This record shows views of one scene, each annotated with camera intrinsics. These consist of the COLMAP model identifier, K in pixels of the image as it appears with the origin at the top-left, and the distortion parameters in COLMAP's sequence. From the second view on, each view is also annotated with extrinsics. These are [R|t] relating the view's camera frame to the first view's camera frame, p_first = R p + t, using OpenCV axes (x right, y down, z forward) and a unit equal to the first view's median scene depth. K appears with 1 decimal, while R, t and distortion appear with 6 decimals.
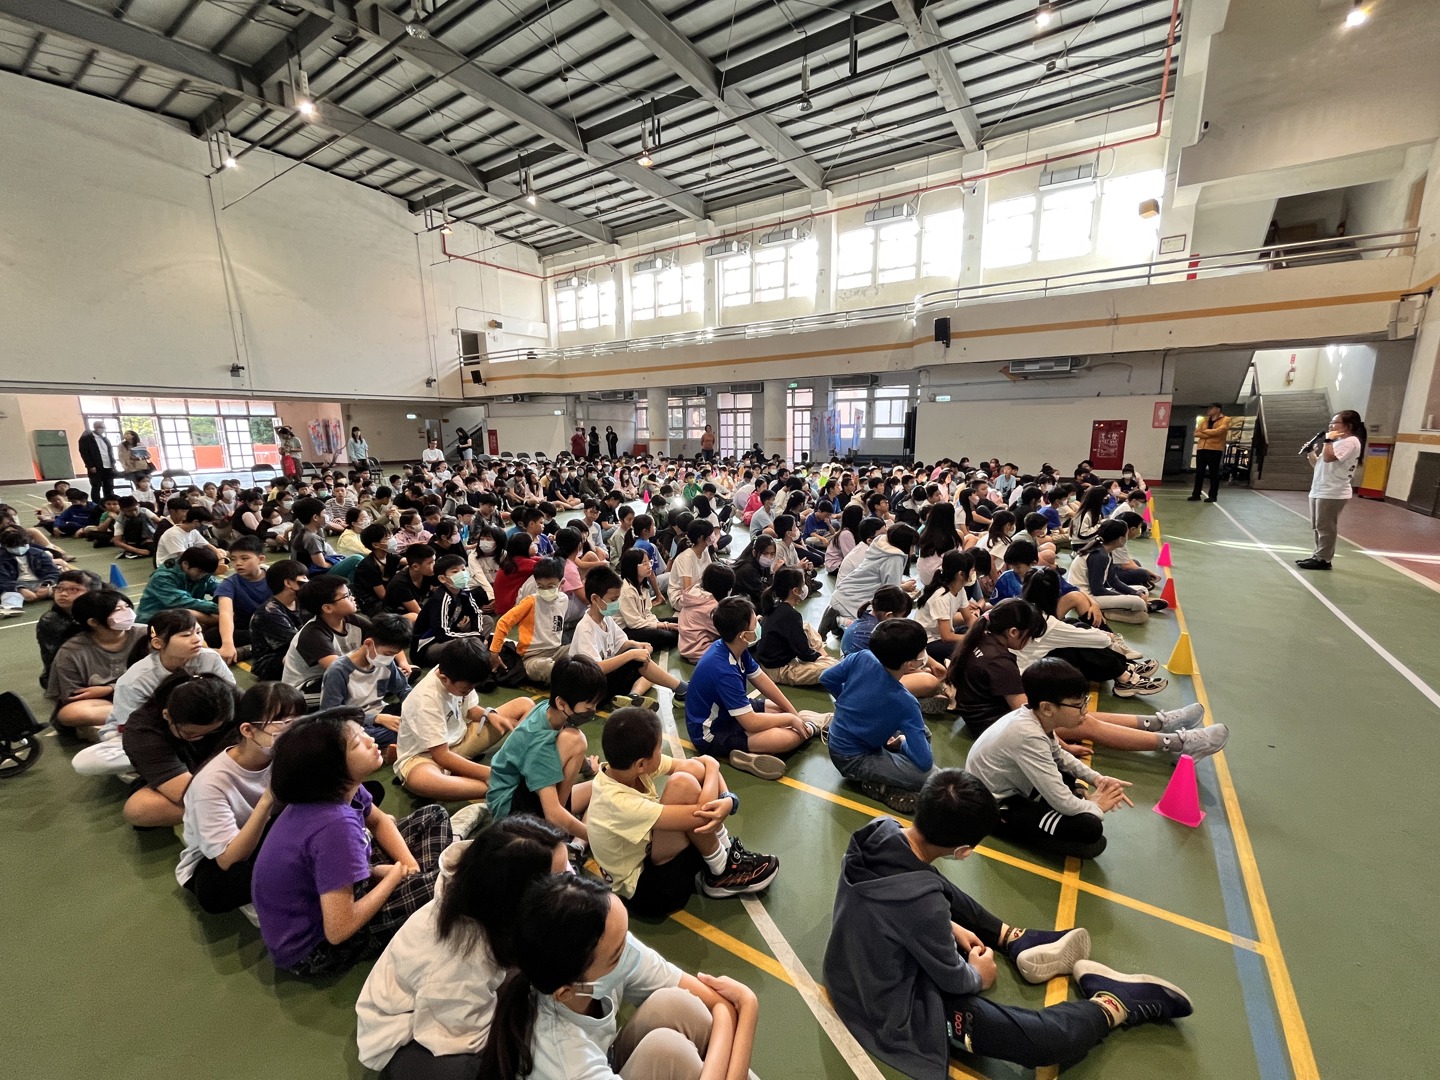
lens RADIAL K [[581.6, 0, 723.6], [0, 581.6, 543.6], [0, 0, 1]] dist [-0.004619, 0.000202]
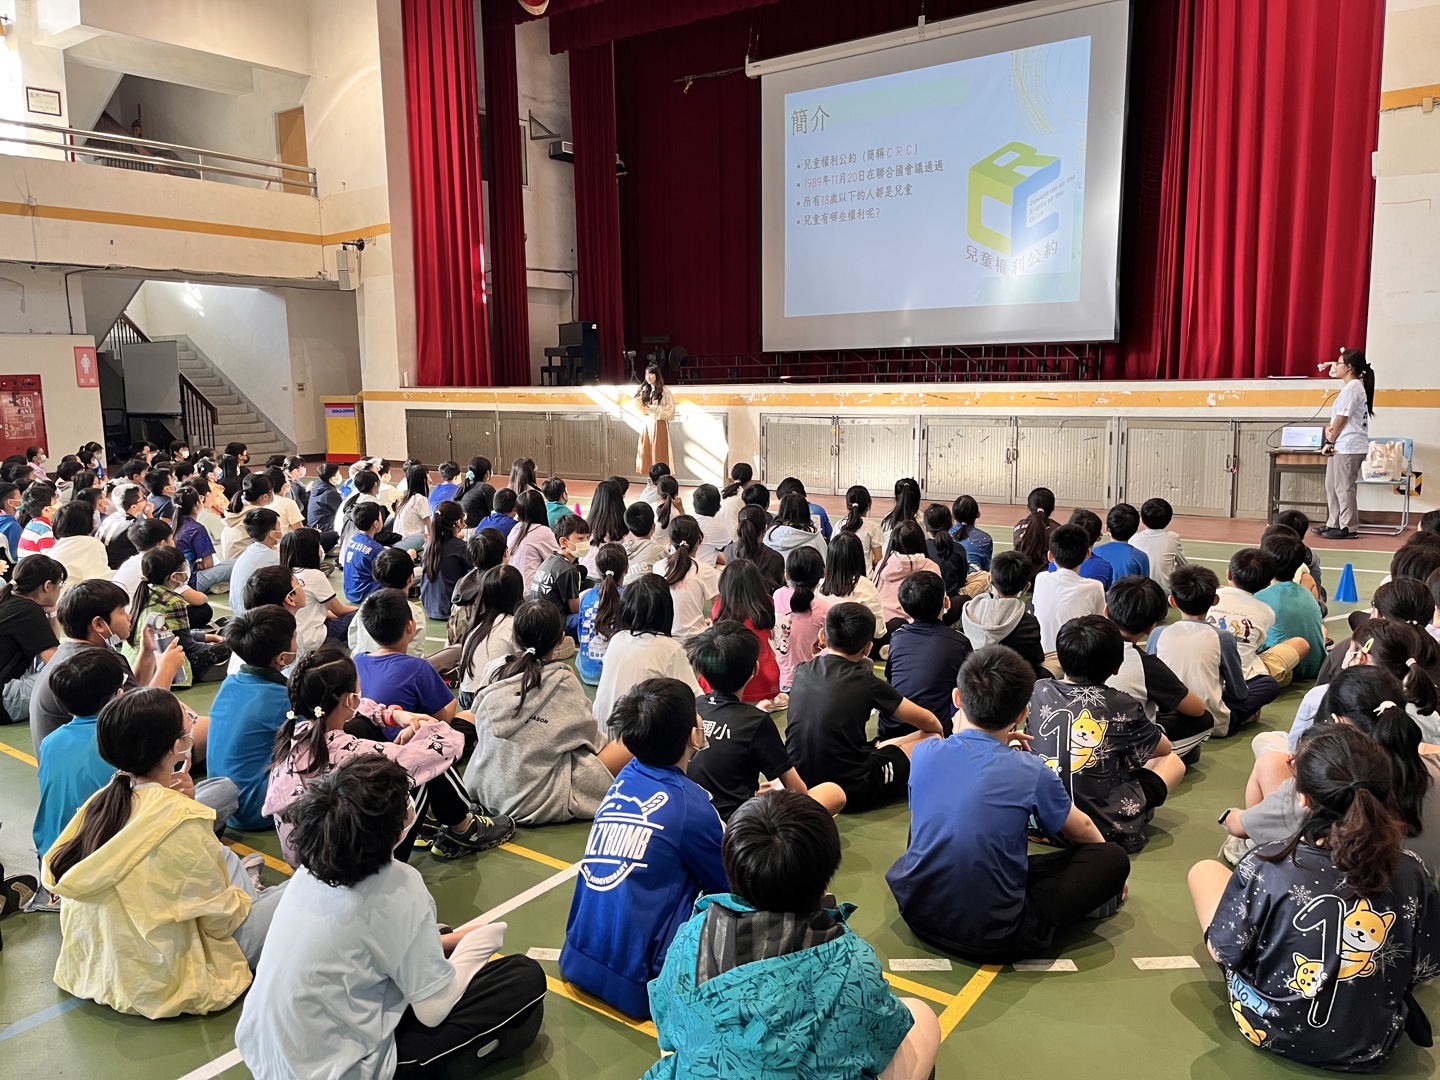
lens RADIAL K [[1086.3, 0, 697.1], [0, 1086.3, 526.9], [0, 0, 1]] dist [0.071788, -0.095165]
pose [[0.039011, -0.127986, 0.991008, -0.379805], [0.203673, 0.971961, 0.117509, -0.050278], [-0.978261, 0.197258, 0.063984, 0.268203]]
